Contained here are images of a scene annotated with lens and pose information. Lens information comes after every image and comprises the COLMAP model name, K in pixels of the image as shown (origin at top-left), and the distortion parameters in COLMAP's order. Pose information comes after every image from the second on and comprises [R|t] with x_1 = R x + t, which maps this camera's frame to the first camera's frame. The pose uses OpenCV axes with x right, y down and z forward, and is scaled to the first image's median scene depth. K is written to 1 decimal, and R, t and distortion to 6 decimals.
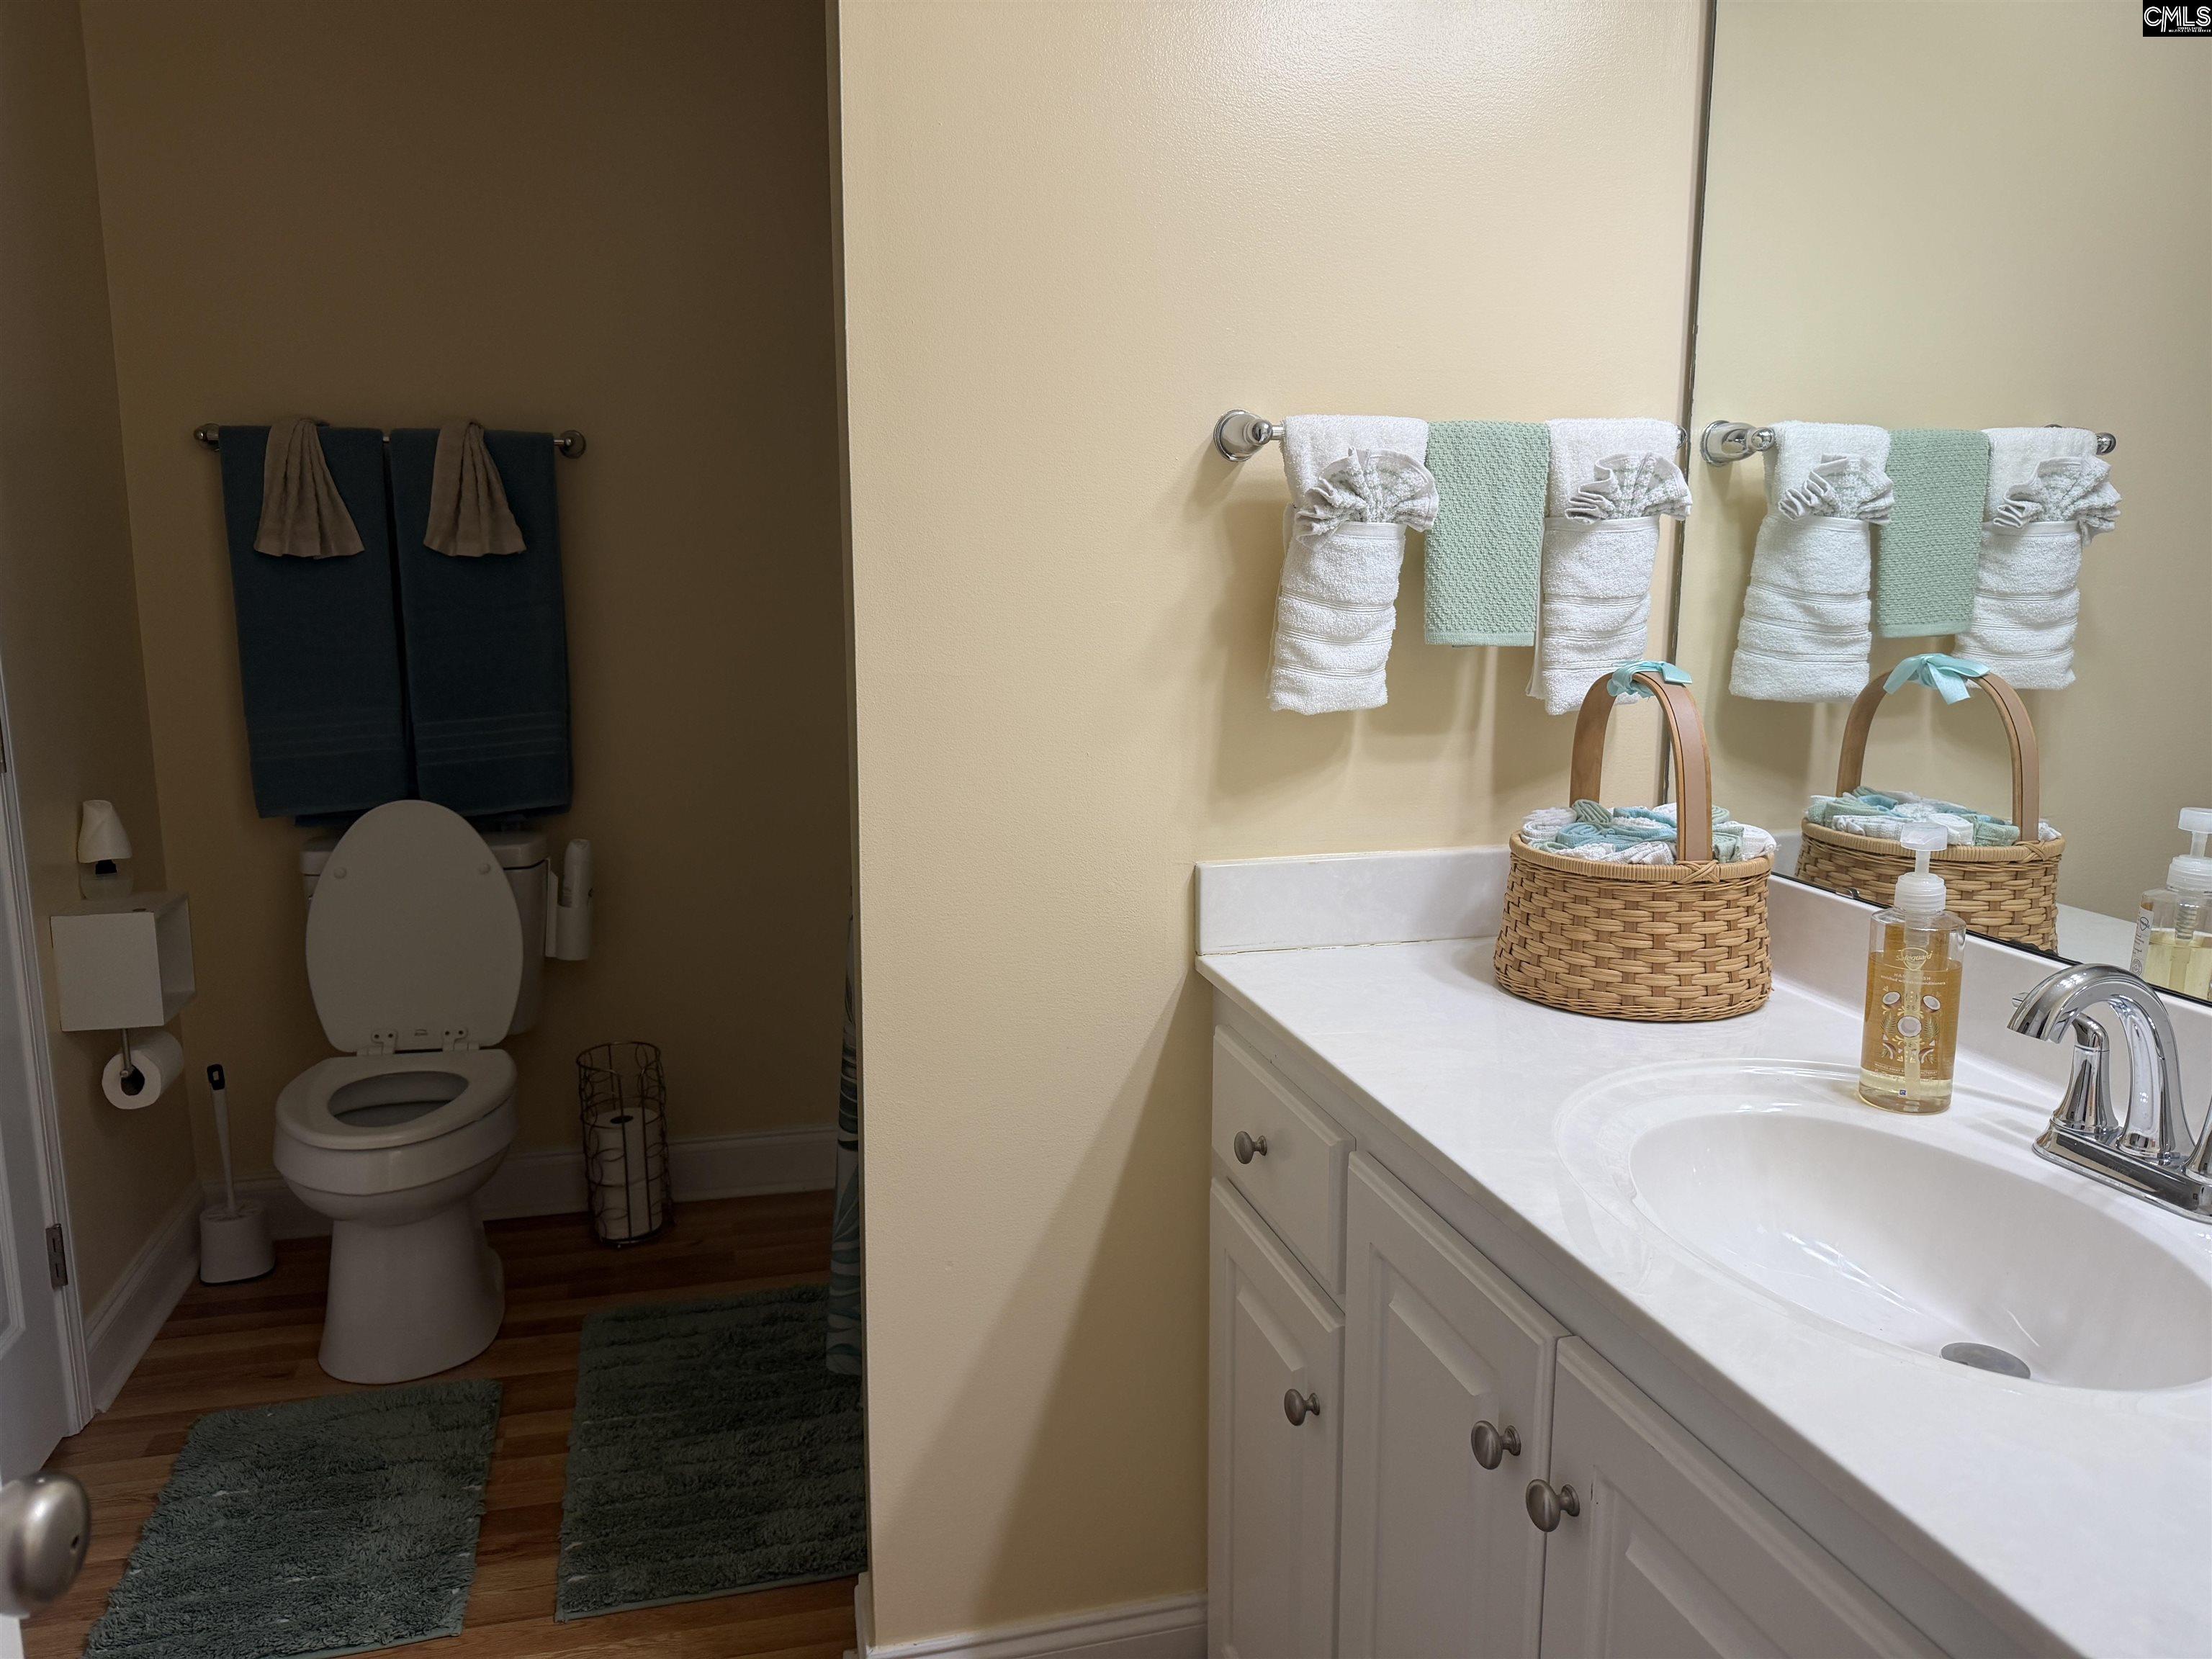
lens RADIAL K [[1557.8, 0, 1119.2], [0, 1557.8, 824.0], [0, 0, 1]] dist [0.088000, -0.124278]
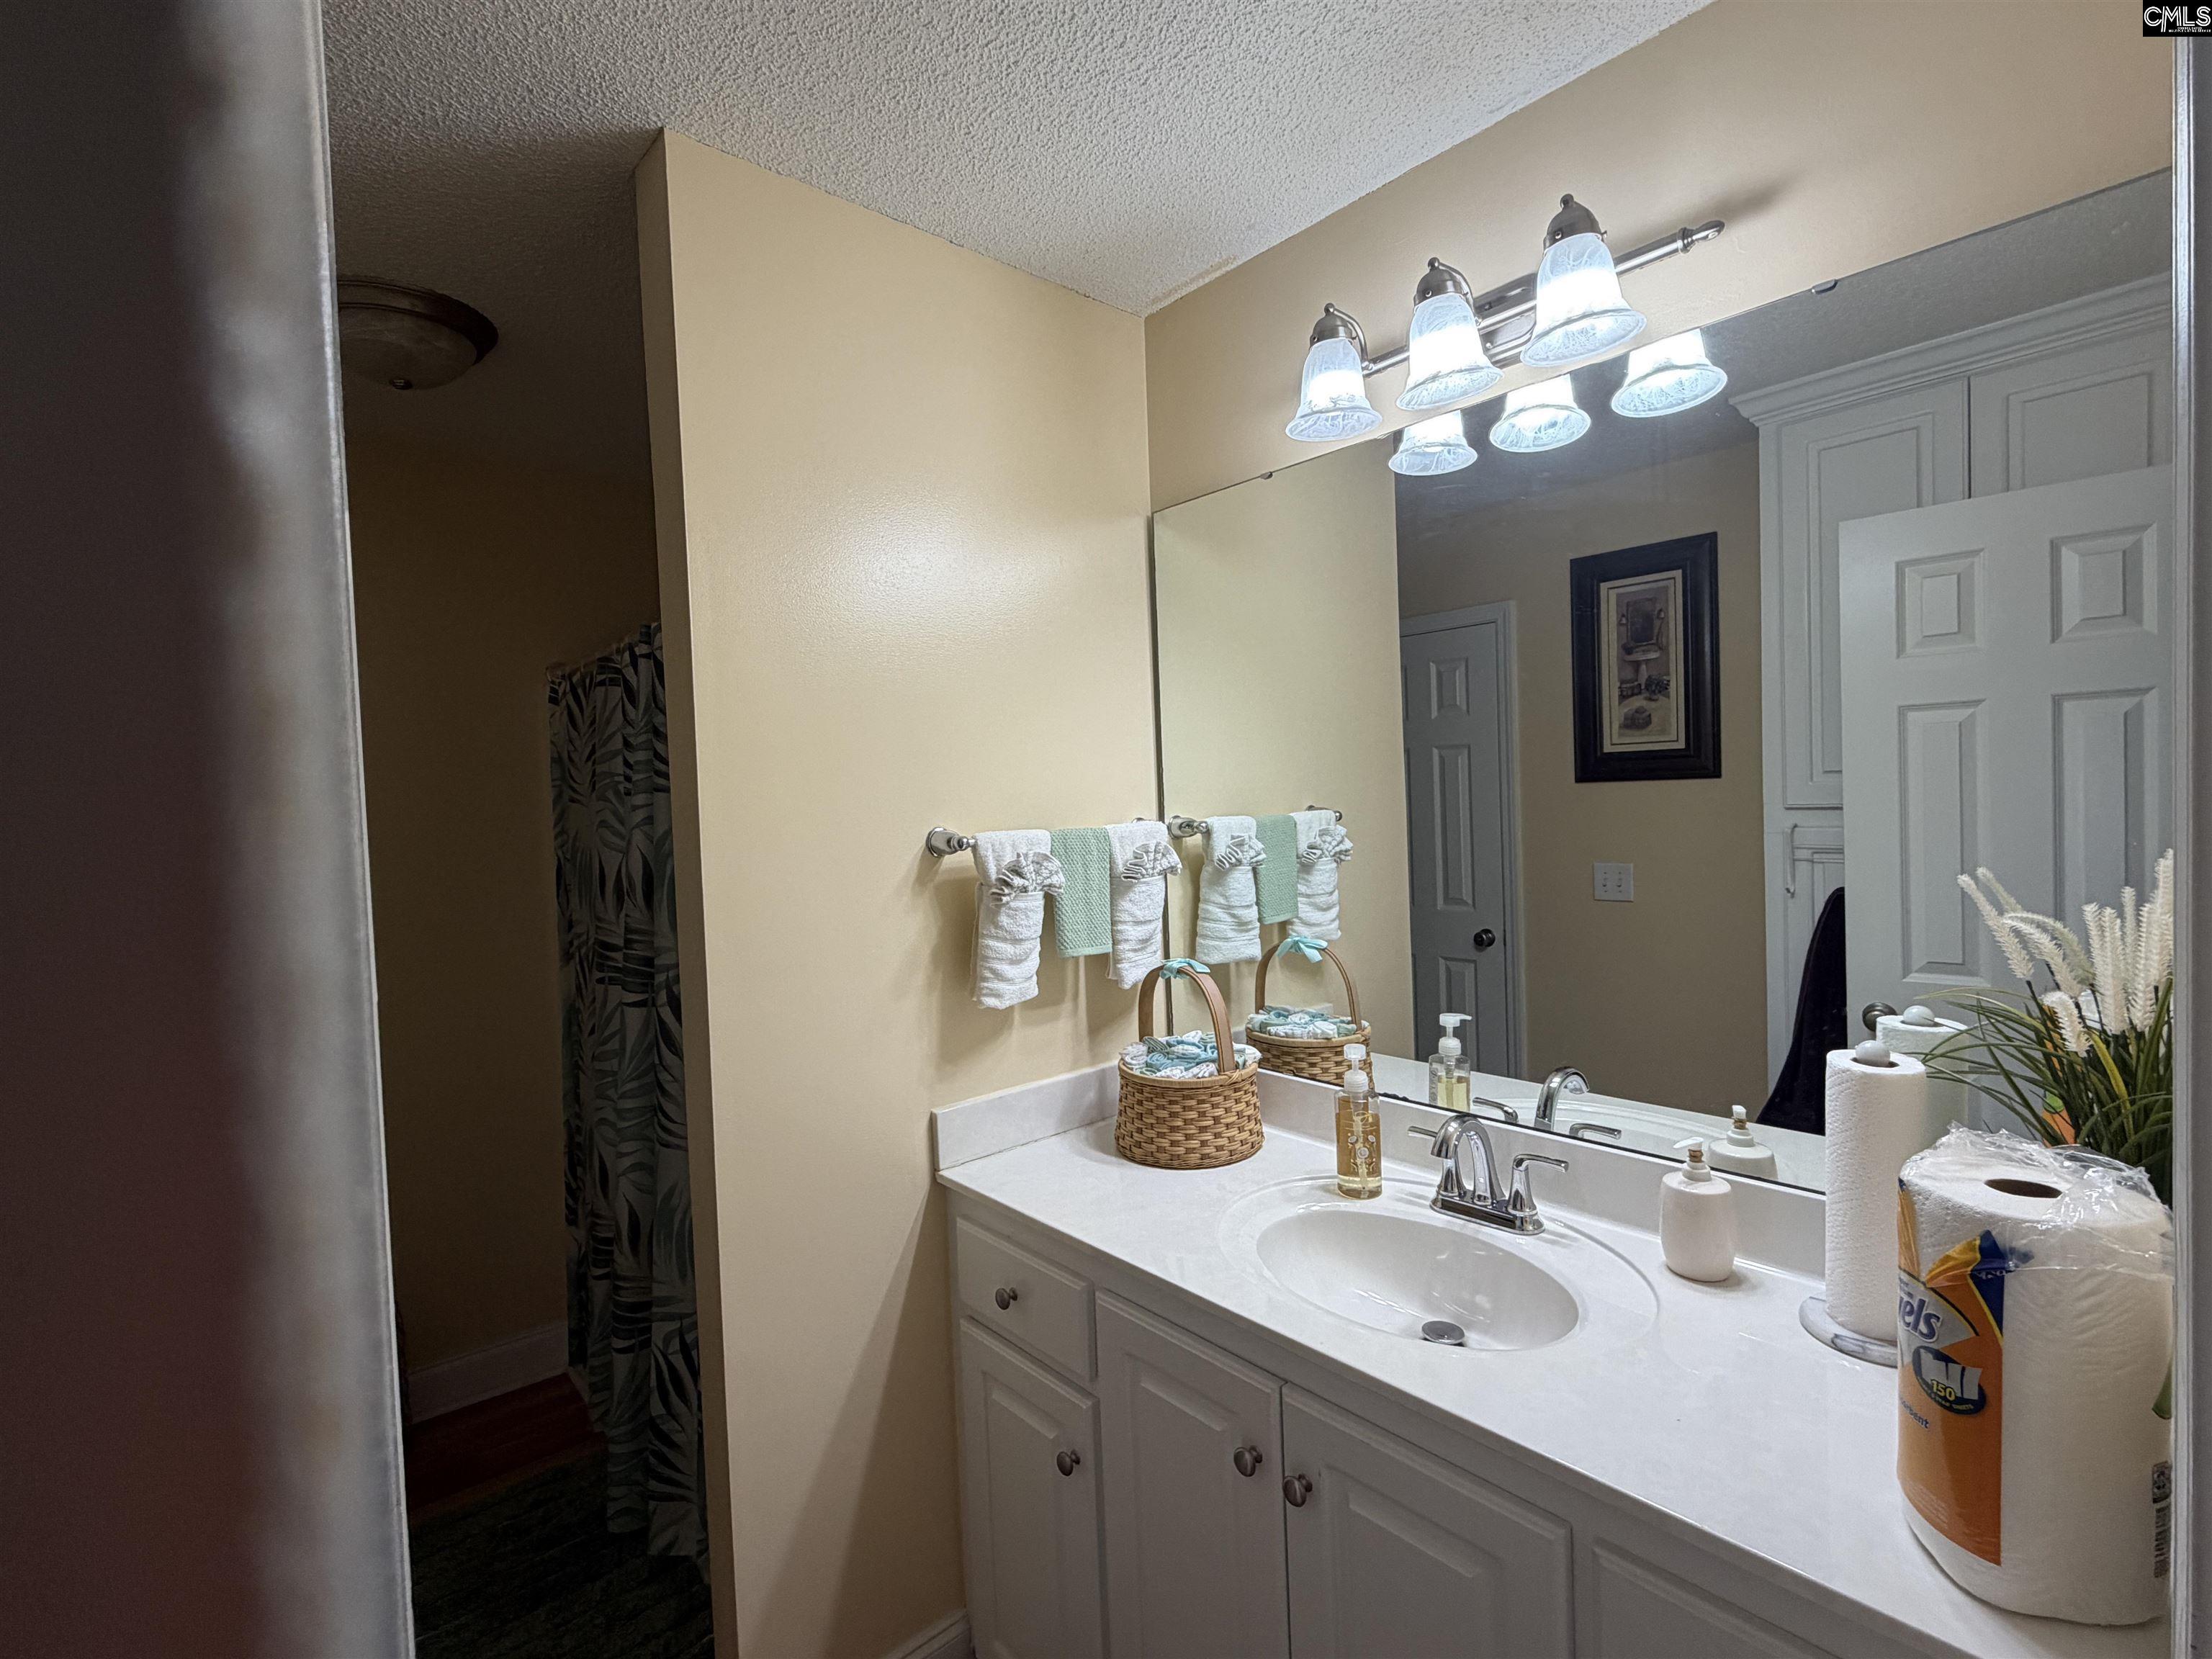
lens RADIAL K [[1014.9, 0, 1100.2], [0, 1014.9, 831.0], [0, 0, 1]] dist [0.009820, -0.000133]
pose [[0.902840, -0.047798, 0.427311, -0.234675], [0.113657, 0.984983, -0.129960, -0.105284], [-0.414682, 0.165900, 0.894715, -0.027731]]
